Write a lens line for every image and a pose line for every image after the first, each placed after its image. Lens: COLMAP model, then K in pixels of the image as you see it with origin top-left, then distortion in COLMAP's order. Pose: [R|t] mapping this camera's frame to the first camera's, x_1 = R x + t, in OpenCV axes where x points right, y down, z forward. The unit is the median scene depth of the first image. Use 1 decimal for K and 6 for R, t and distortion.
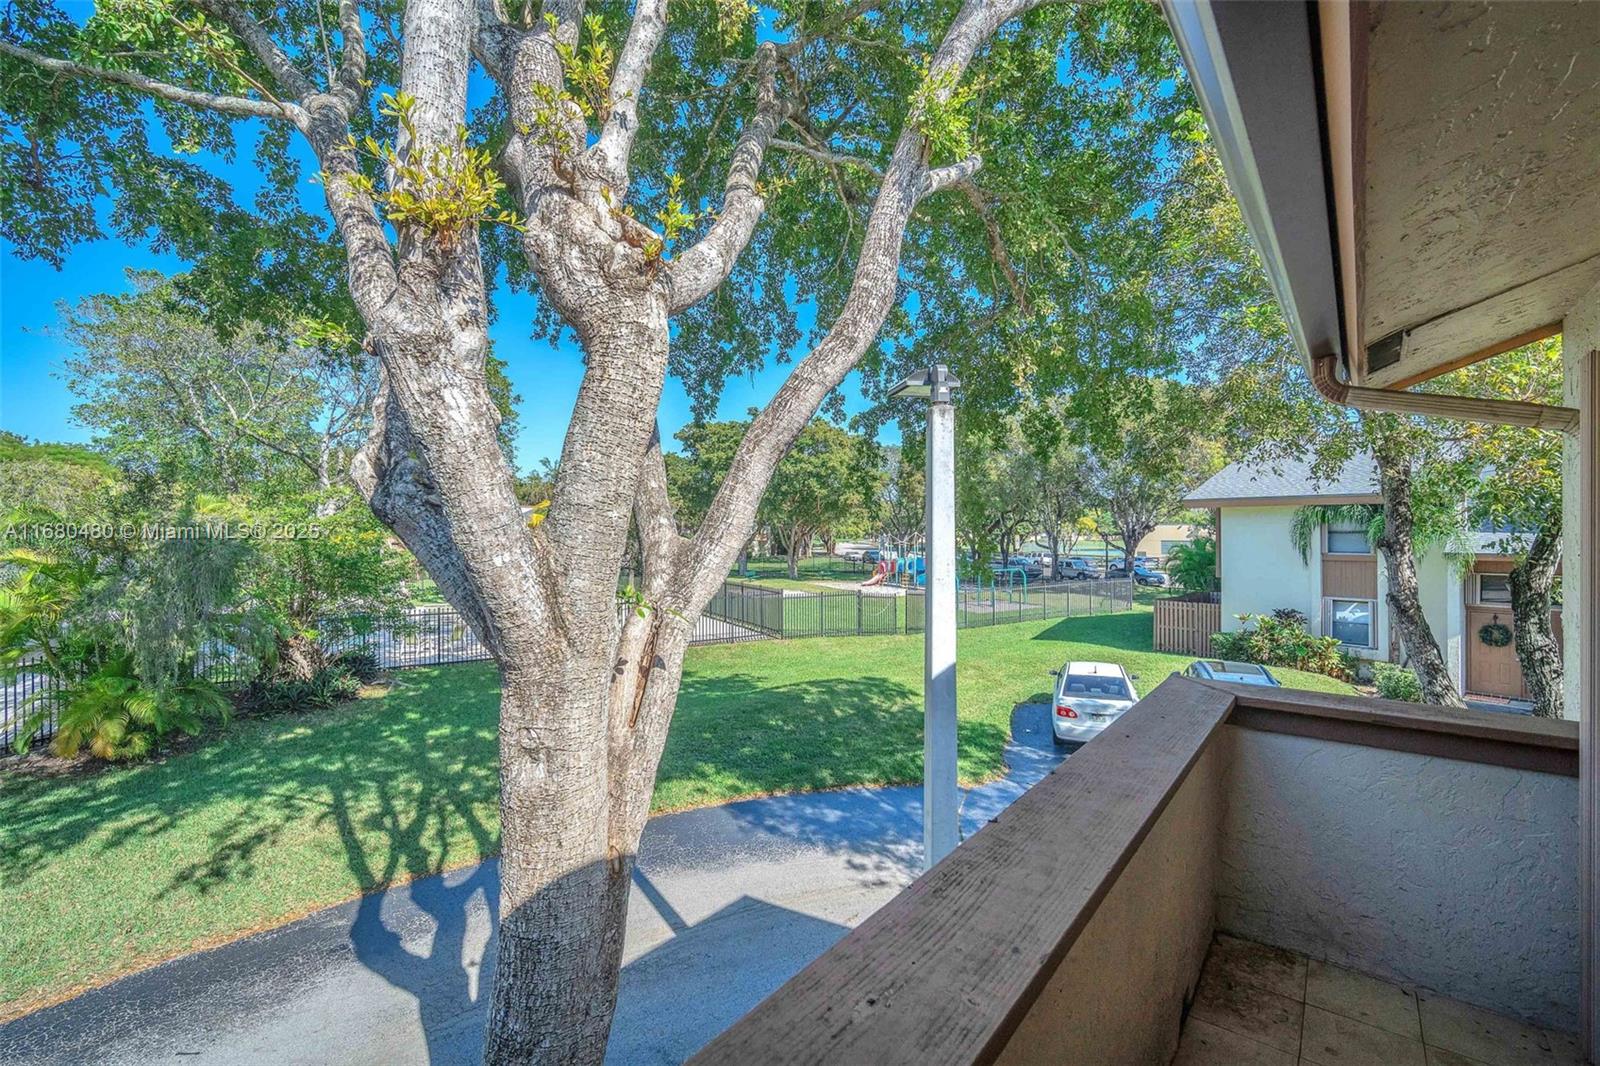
lens RADIAL K [[700.9, 0, 803.1], [0, 700.9, 530.9], [0, 0, 1]] dist [-0.010469, 0.000830]
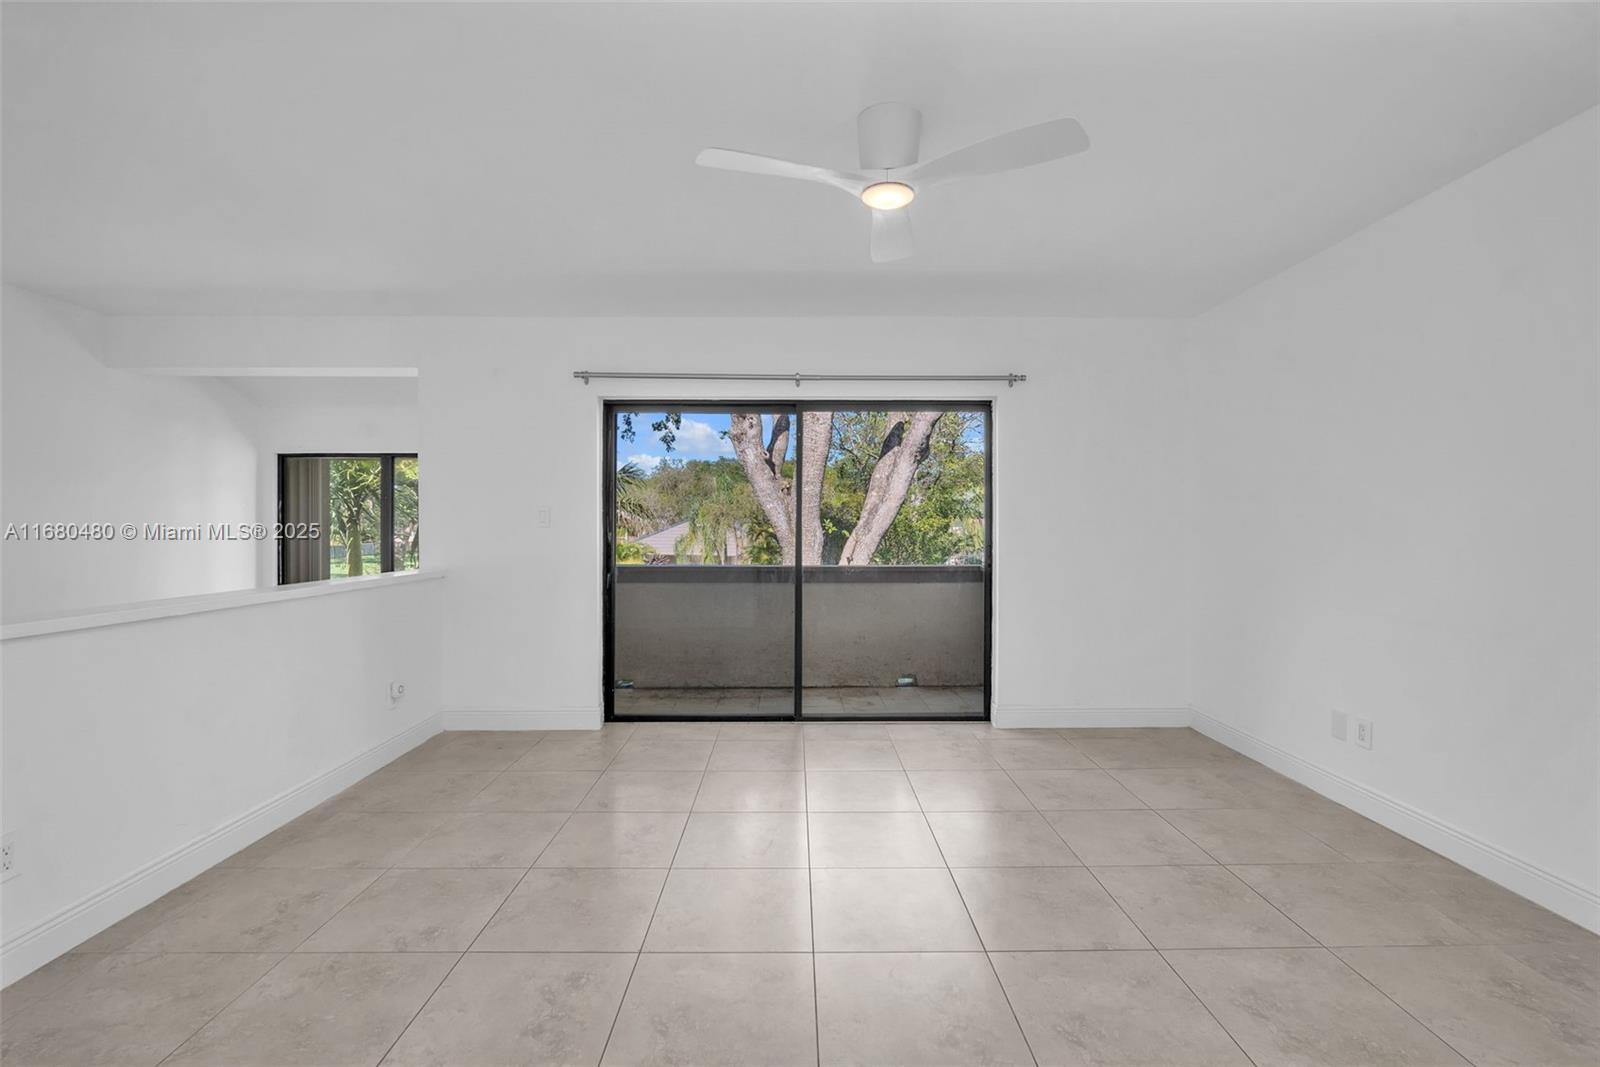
lens RADIAL K [[700.9, 0, 803.1], [0, 700.9, 531.4], [0, 0, 1]] dist [-0.010469, 0.000830]
pose [[0.648707, 0.013293, -0.760922, 1.680595], [-0.006029, 0.999906, 0.012328, 0.098906], [0.761014, -0.003410, 0.648726, -0.677139]]
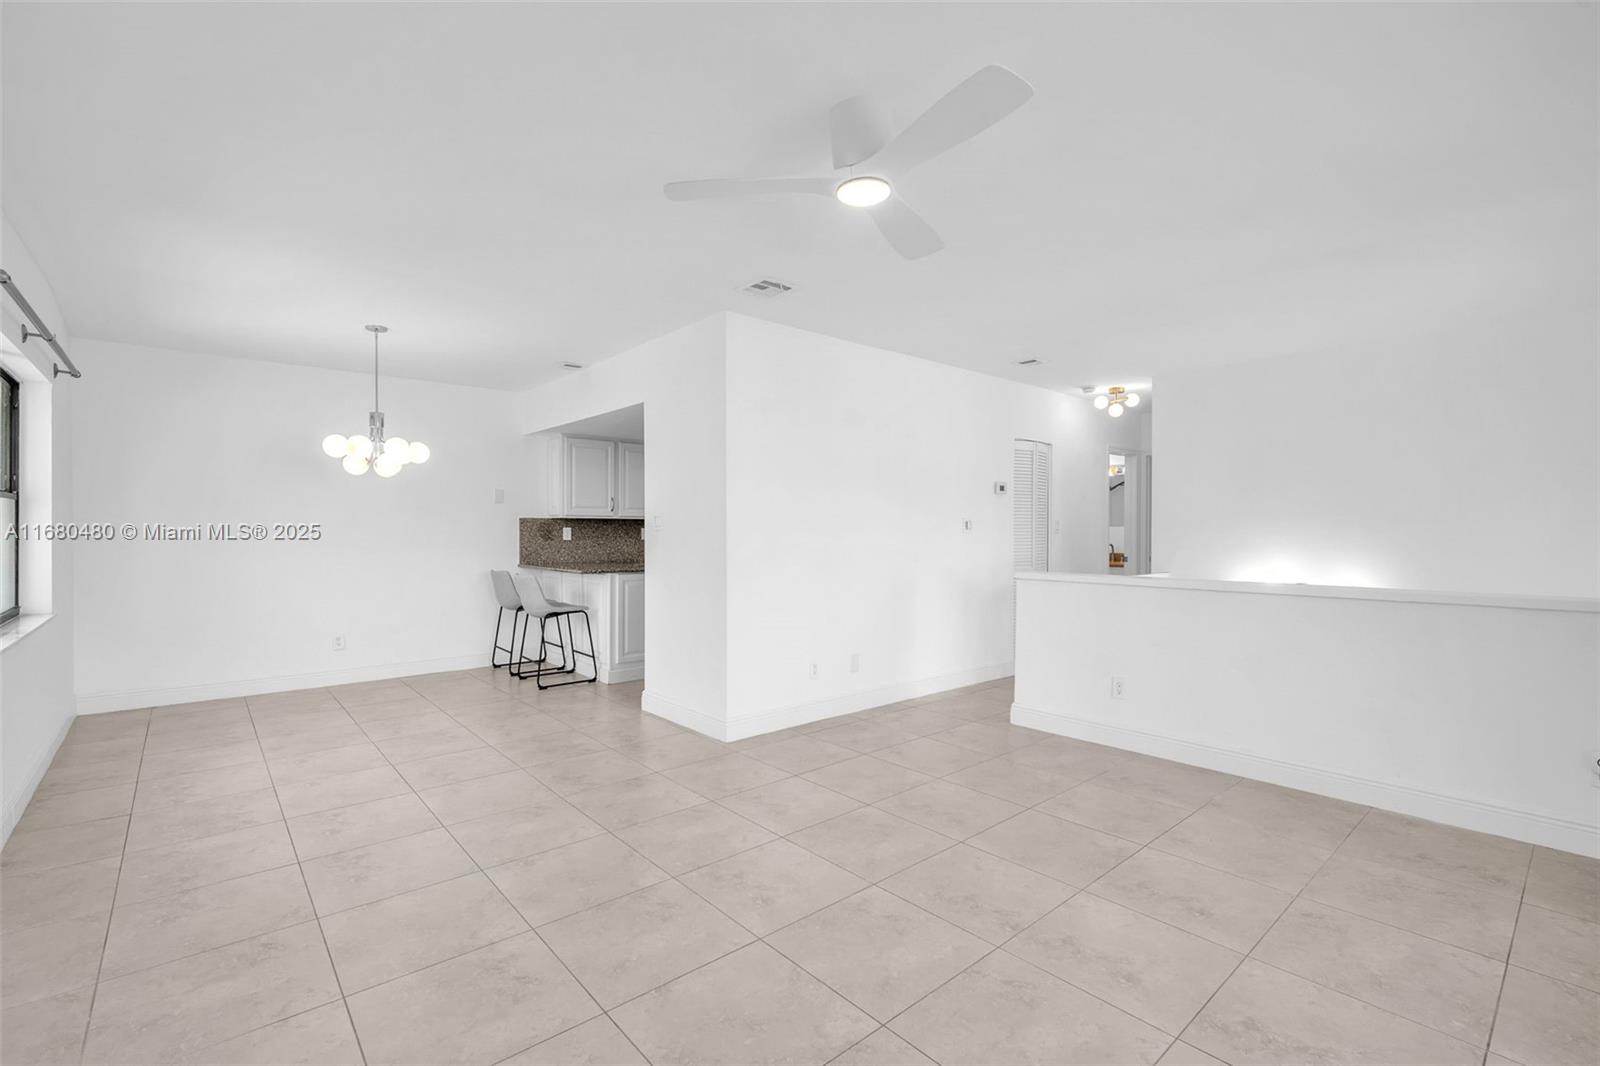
lens RADIAL K [[712.4, 0, 800.7], [0, 712.4, 528.7], [0, 0, 1]] dist [-0.009456, 0.000704]
pose [[-0.986929, 0.007456, 0.160984, 1.122888], [0.007102, 0.999971, -0.002776, 0.102649], [-0.161000, -0.001597, -0.986953, 0.605668]]
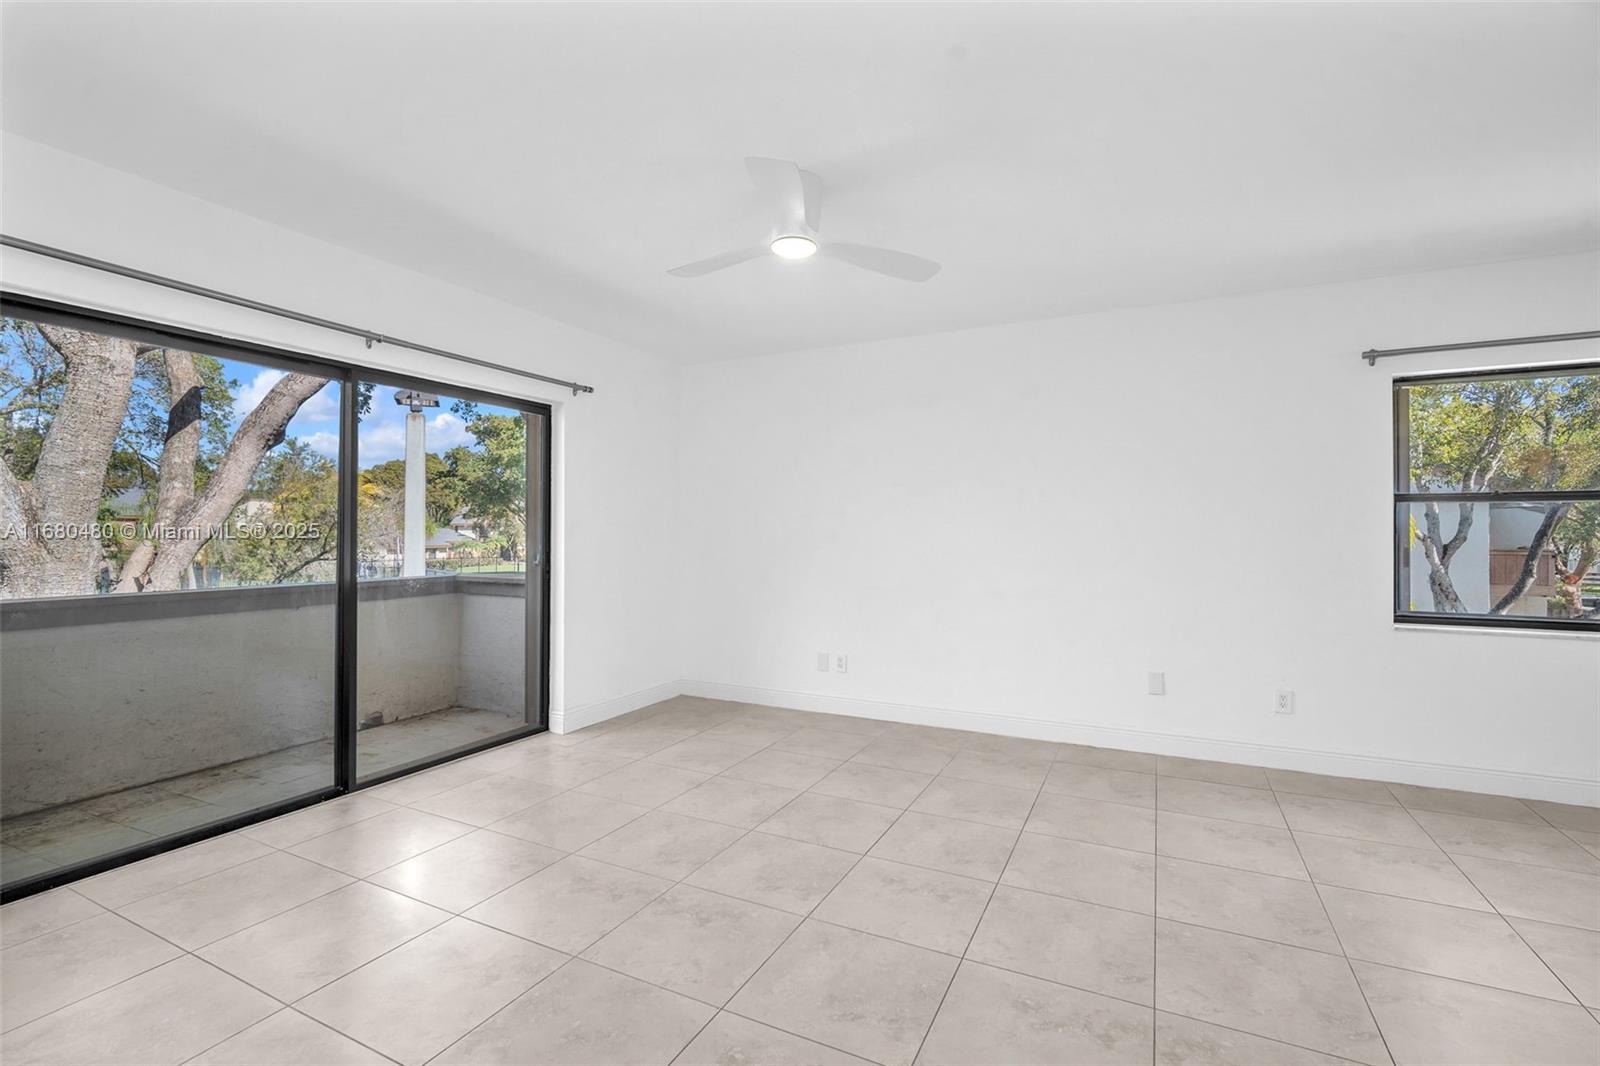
lens RADIAL K [[712.4, 0, 800.7], [0, 712.4, 528.7], [0, 0, 1]] dist [-0.009456, 0.000704]
pose [[0.974238, 0.011005, 0.225252, 0.991771], [-0.009294, 0.999919, -0.008654, 0.105474], [-0.225329, 0.006337, 0.974262, -0.976826]]
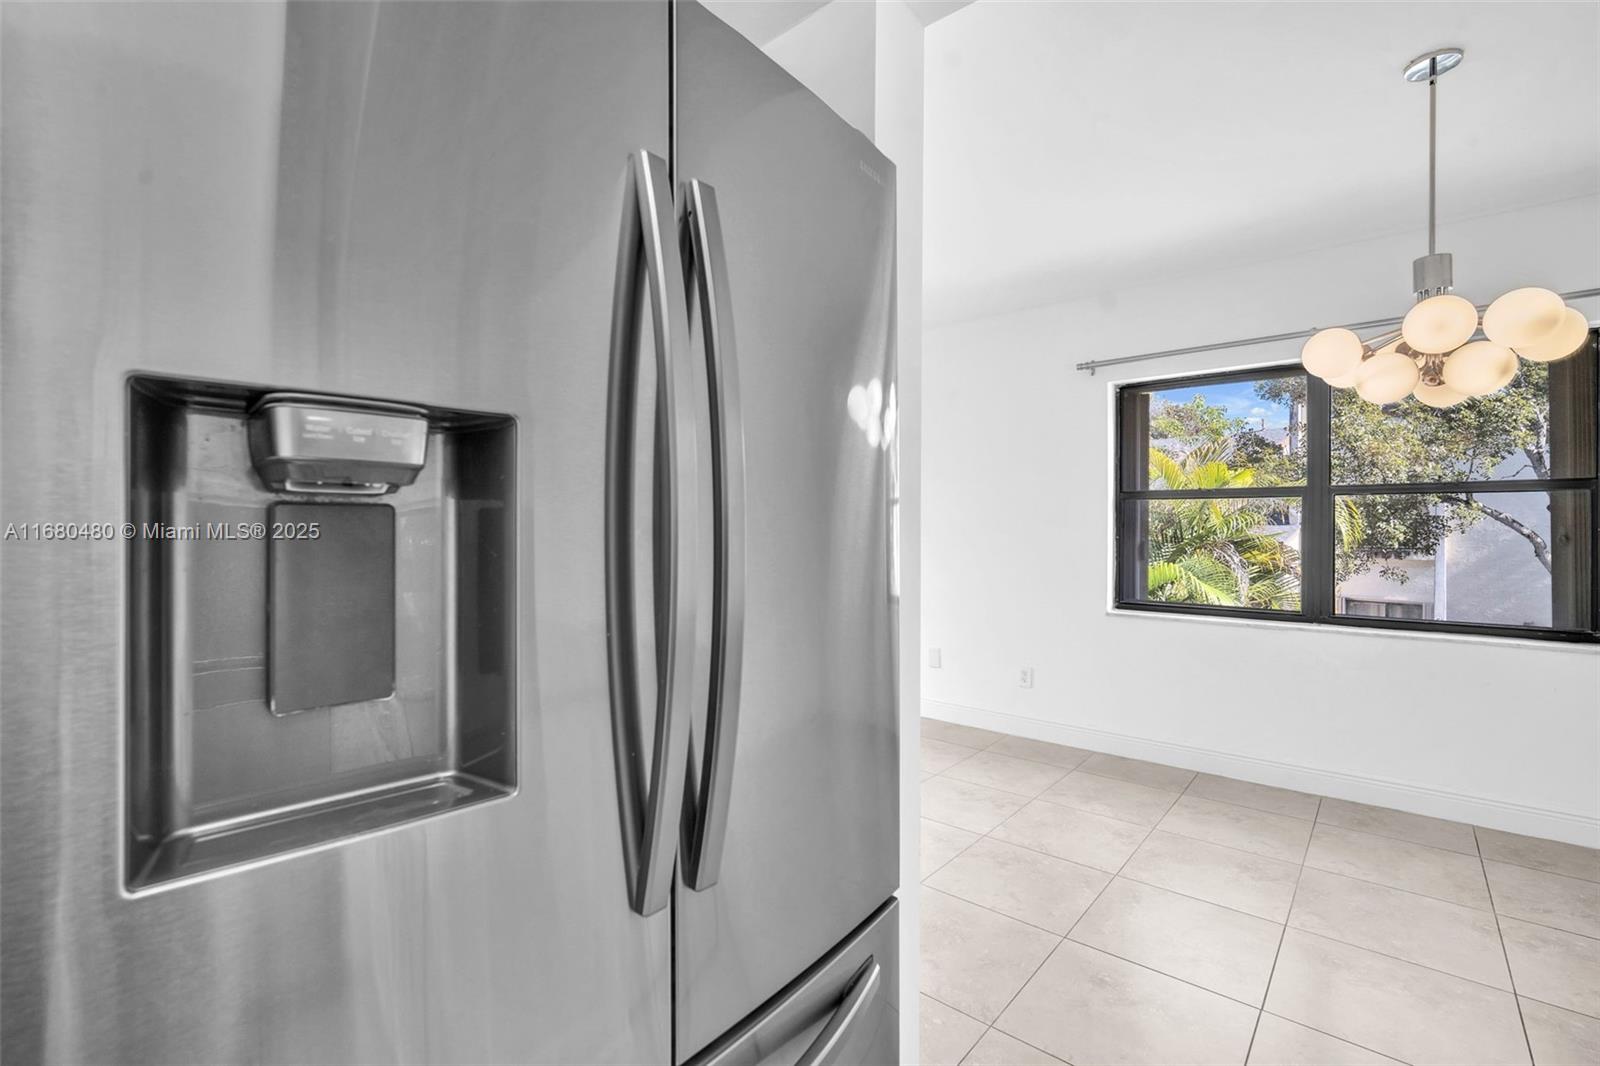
lens RADIAL K [[712.4, 0, 800.7], [0, 712.4, 528.7], [0, 0, 1]] dist [-0.009456, 0.000704]
pose [[0.999829, 0.008145, -0.016614, 1.671494], [-0.008088, 0.999961, 0.003462, 0.096193], [0.016642, -0.003327, 0.999856, -1.359562]]
